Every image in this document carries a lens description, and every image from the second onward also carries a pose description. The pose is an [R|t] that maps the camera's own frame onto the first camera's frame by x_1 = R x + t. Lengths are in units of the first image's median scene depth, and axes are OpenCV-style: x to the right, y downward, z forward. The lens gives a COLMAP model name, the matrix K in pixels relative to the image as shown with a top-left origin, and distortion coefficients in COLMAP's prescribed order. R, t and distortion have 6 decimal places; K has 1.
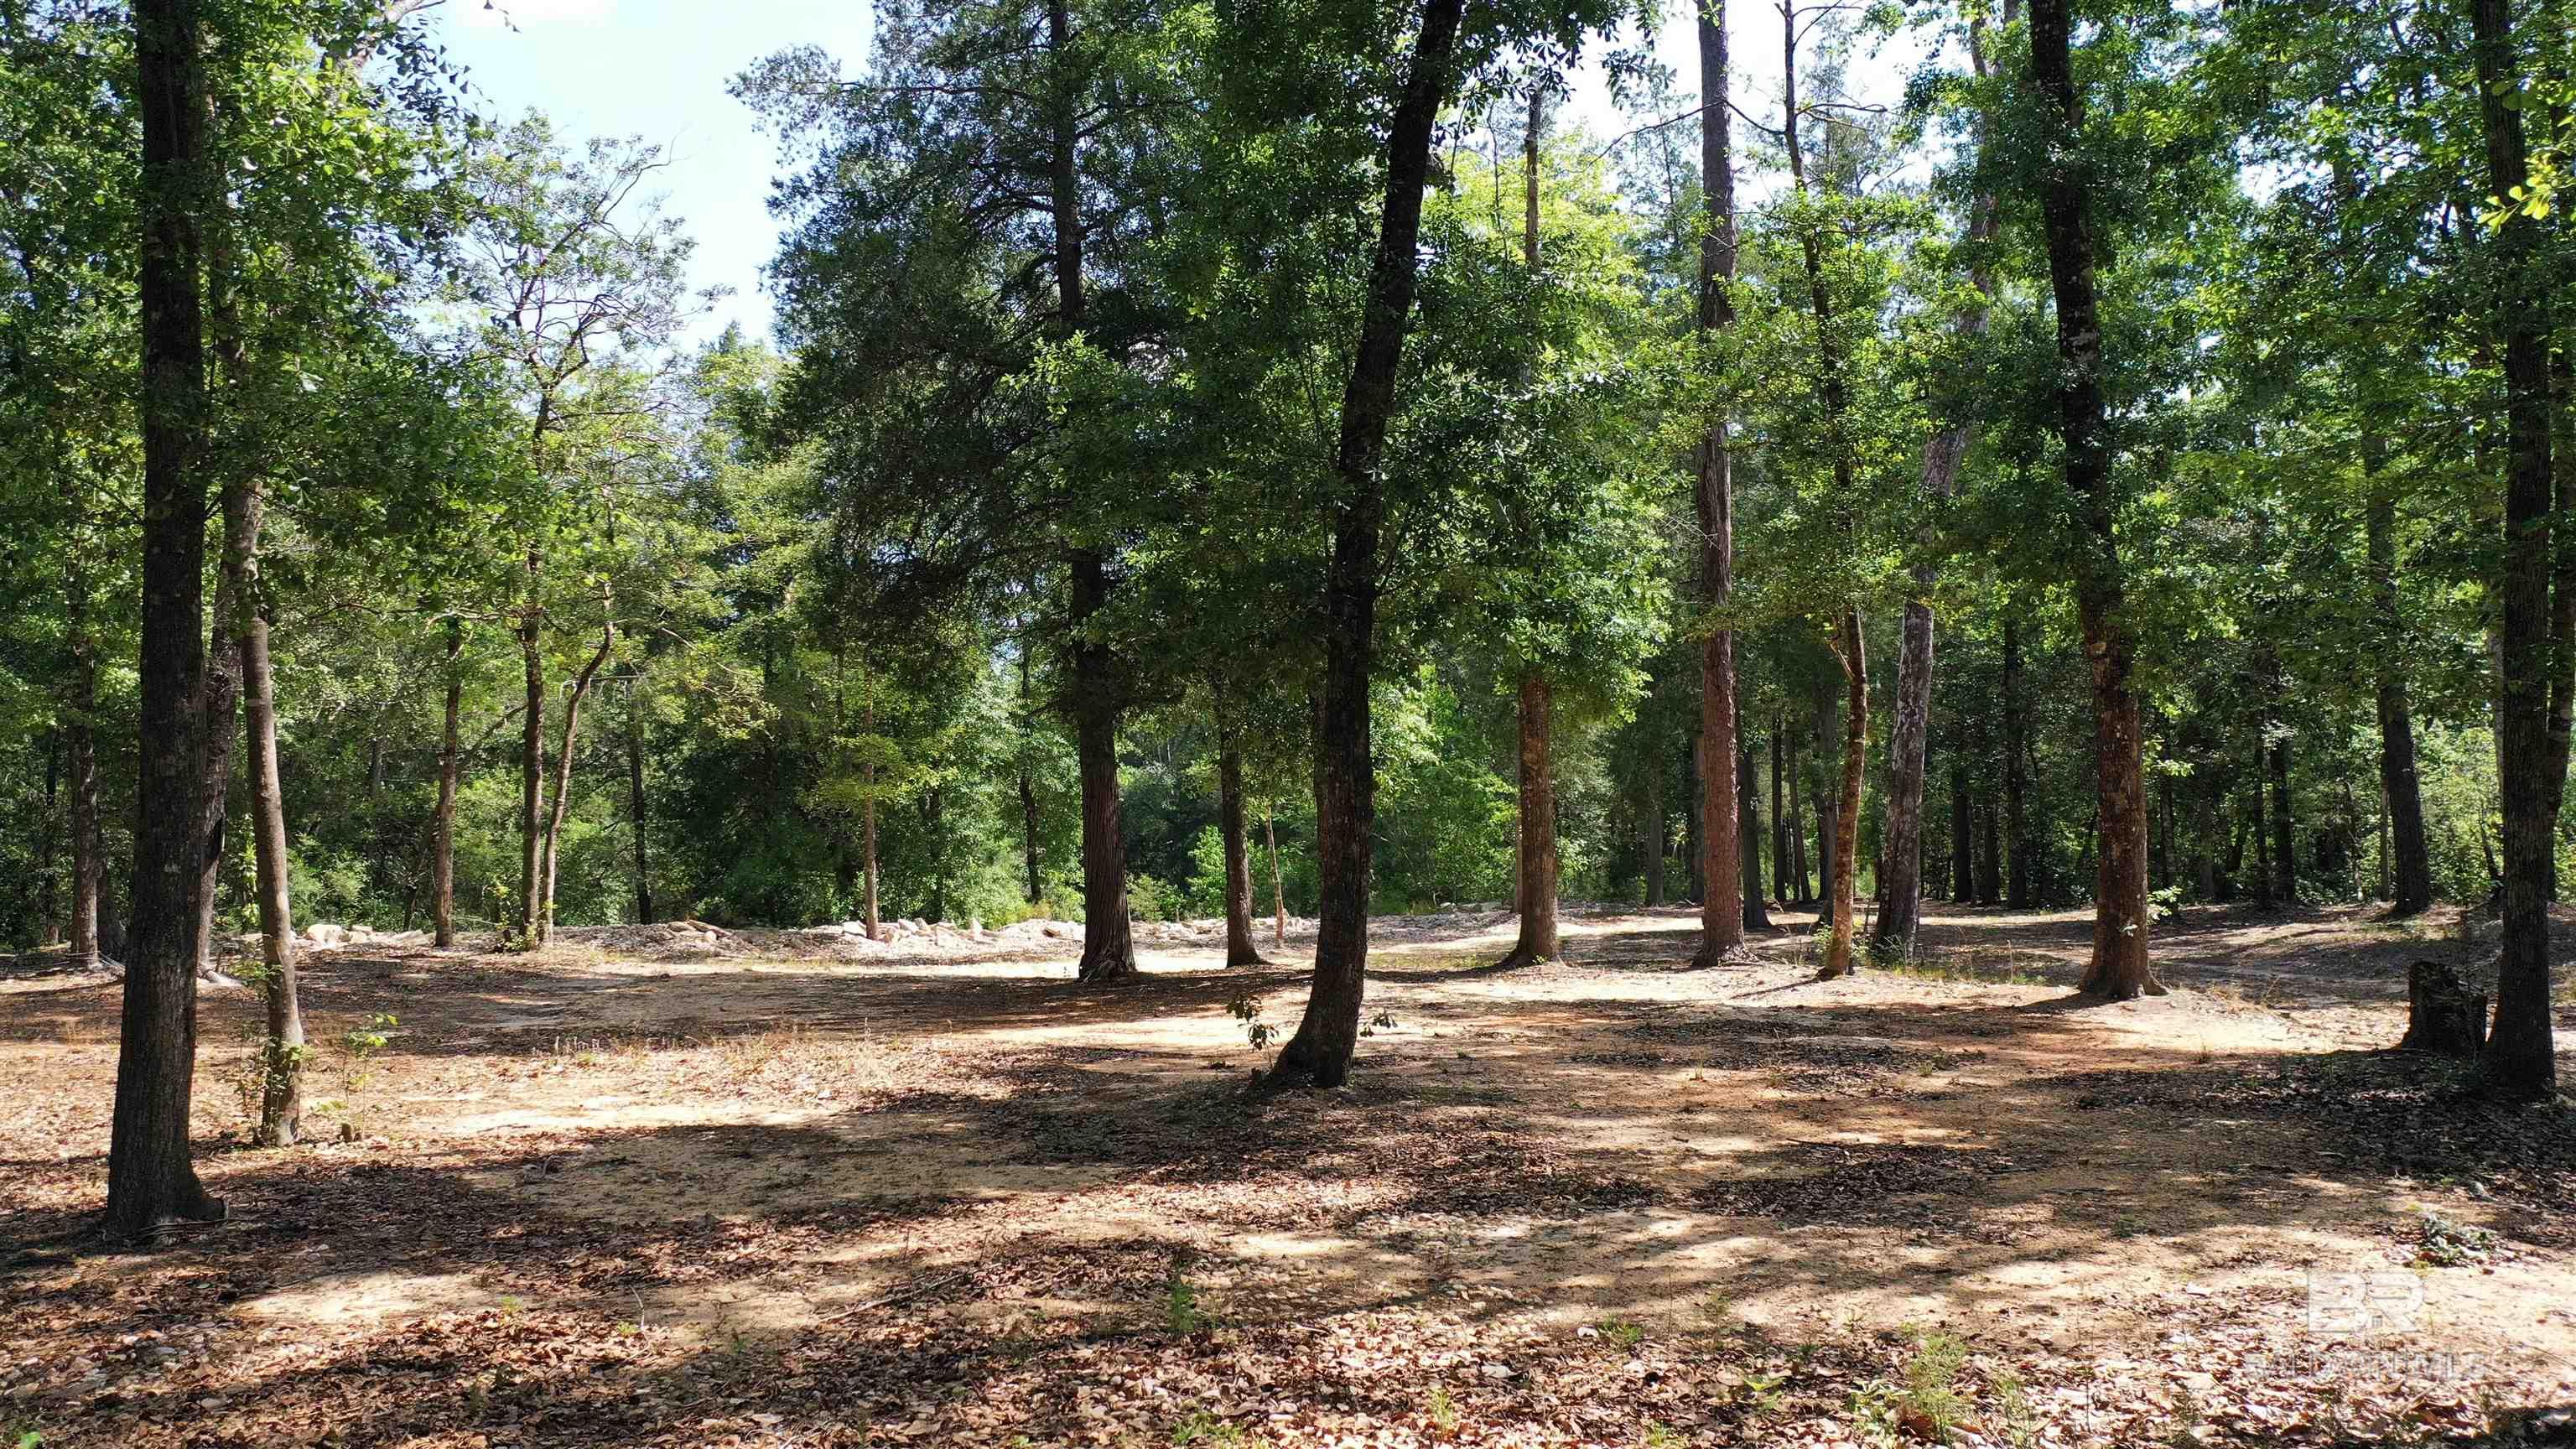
lens RADIAL K [[2051.8, 0, 1298.7], [0, 2051.8, 724.1], [0, 0, 1]] dist [0.020129, -0.001027]
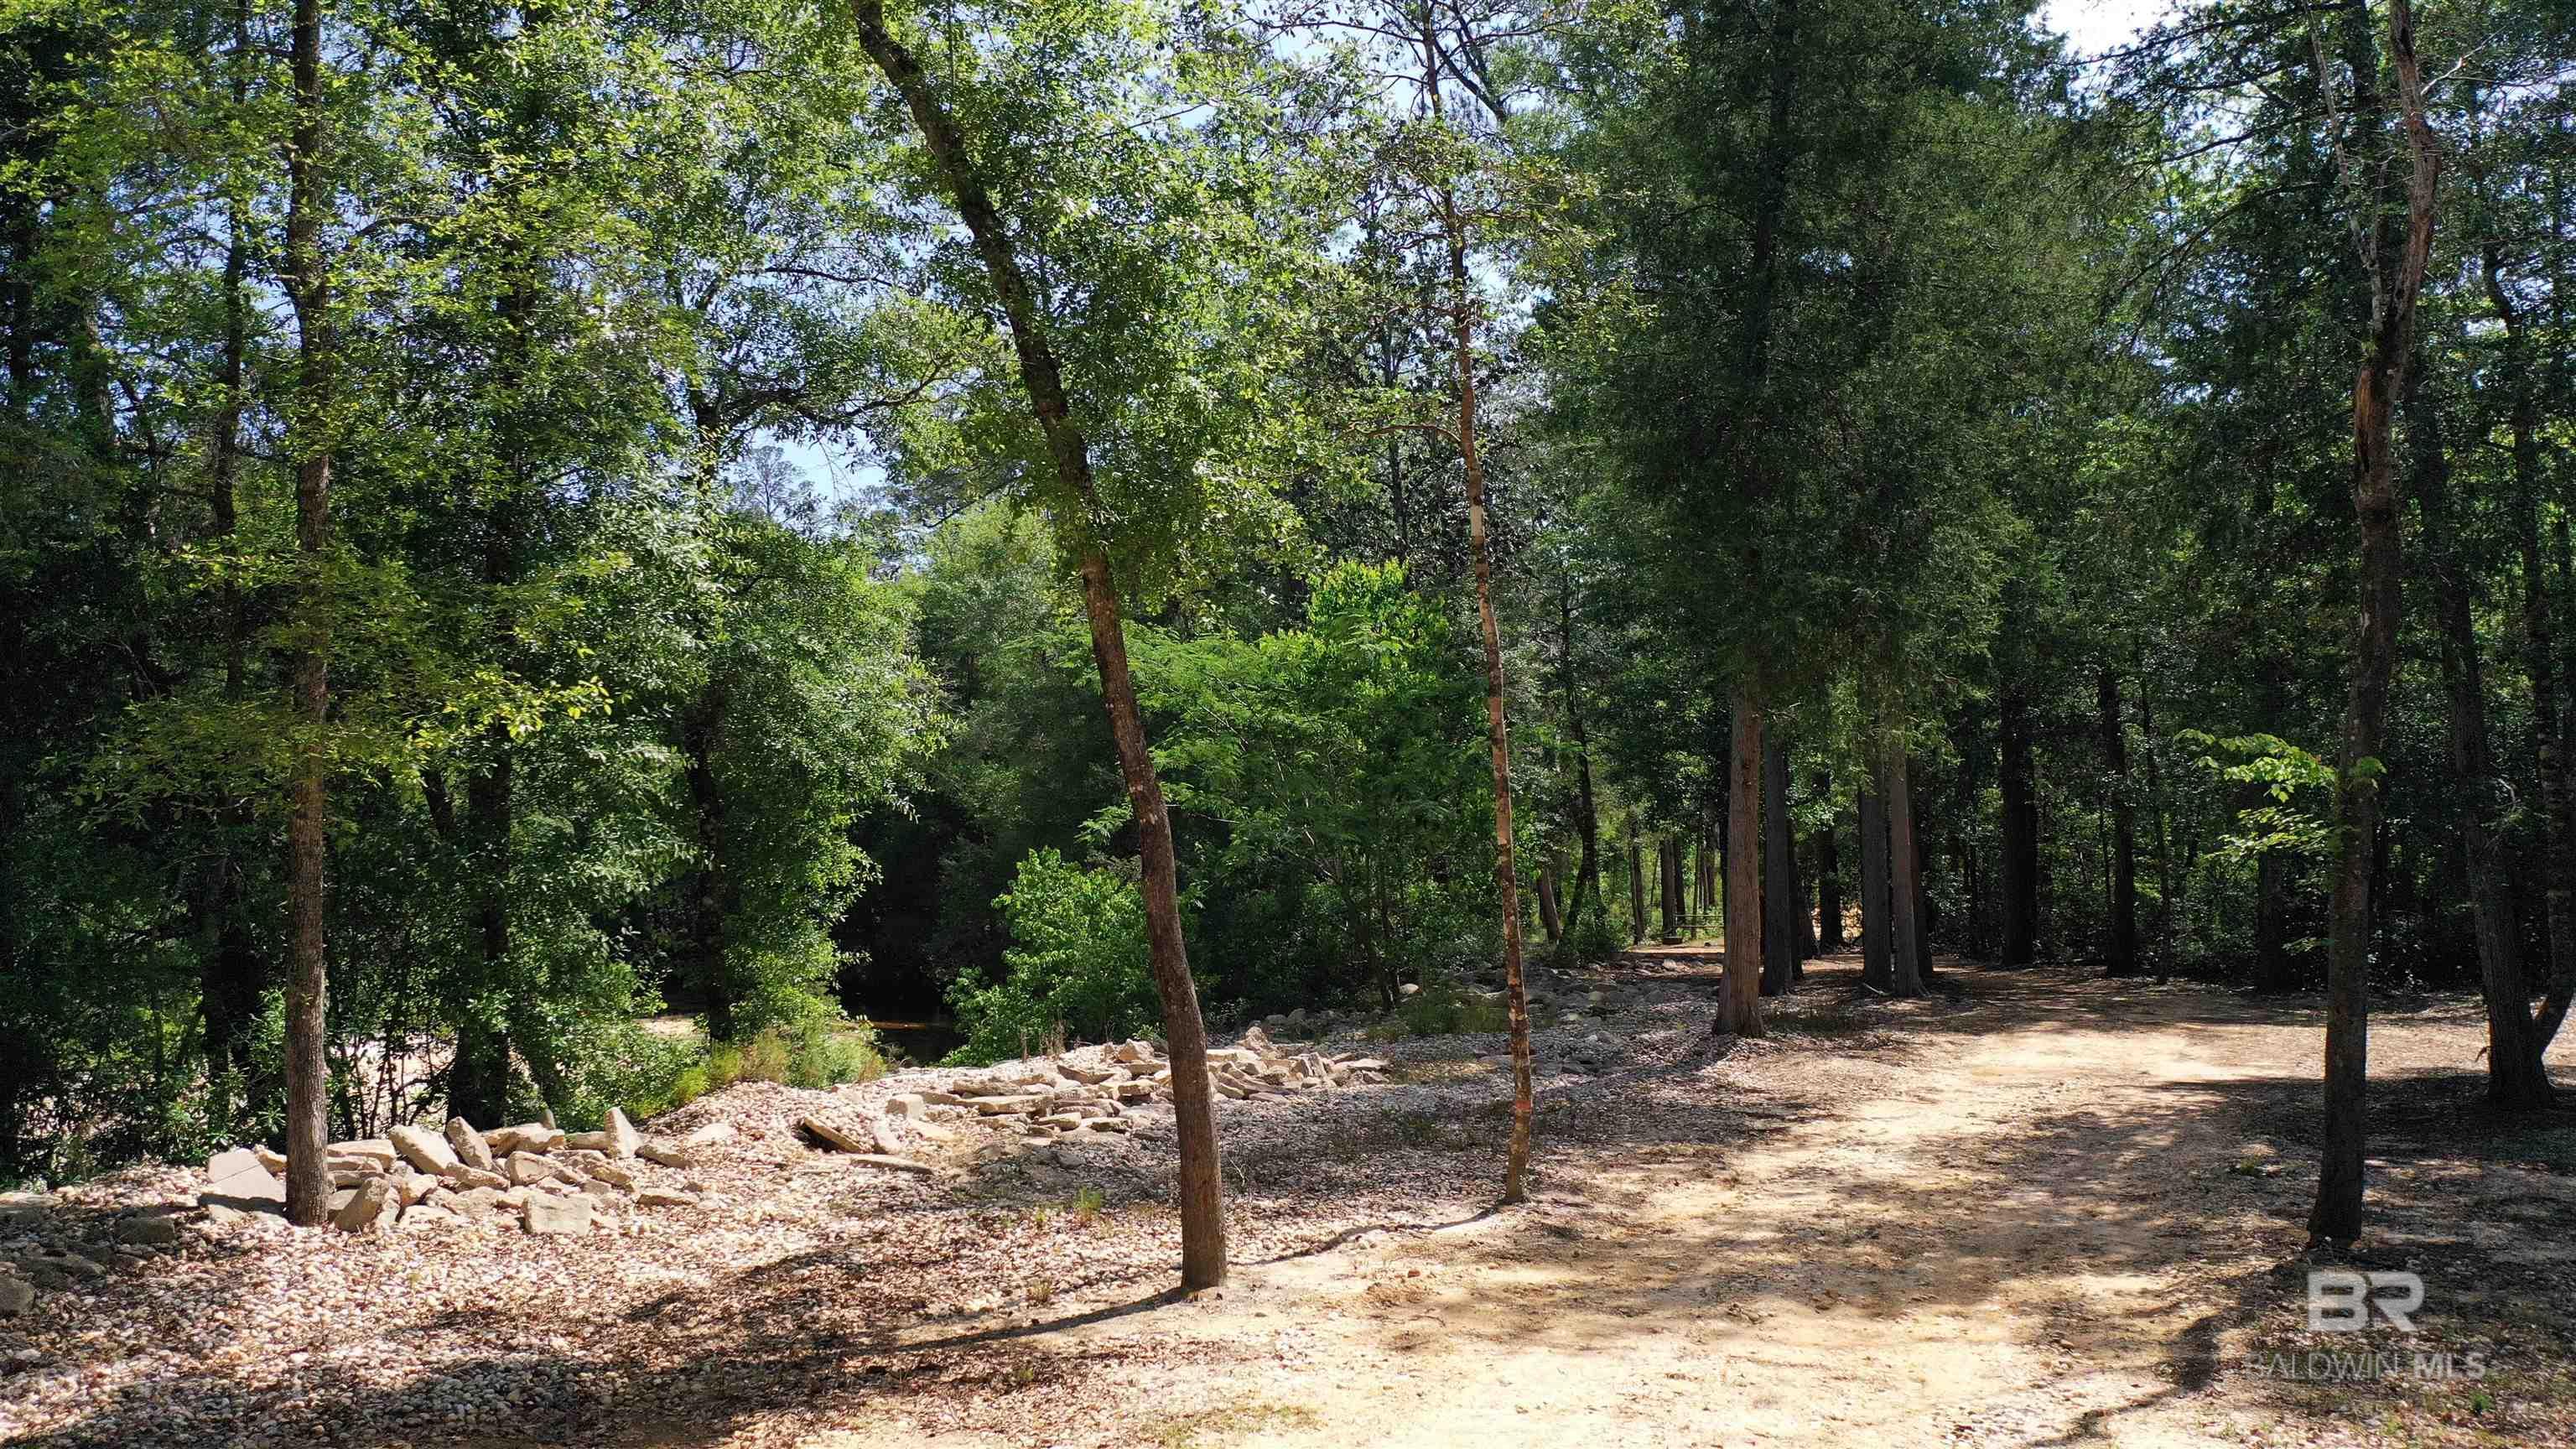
lens RADIAL K [[2052.4, 0, 1291.4], [0, 2052.4, 727.6], [0, 0, 1]] dist [0.020704, -0.000545]
pose [[0.969179, 0.023826, 0.245201, -0.329319], [-0.023656, 0.999714, -0.003639, 0.065212], [-0.245218, -0.002274, 0.969465, 1.536839]]
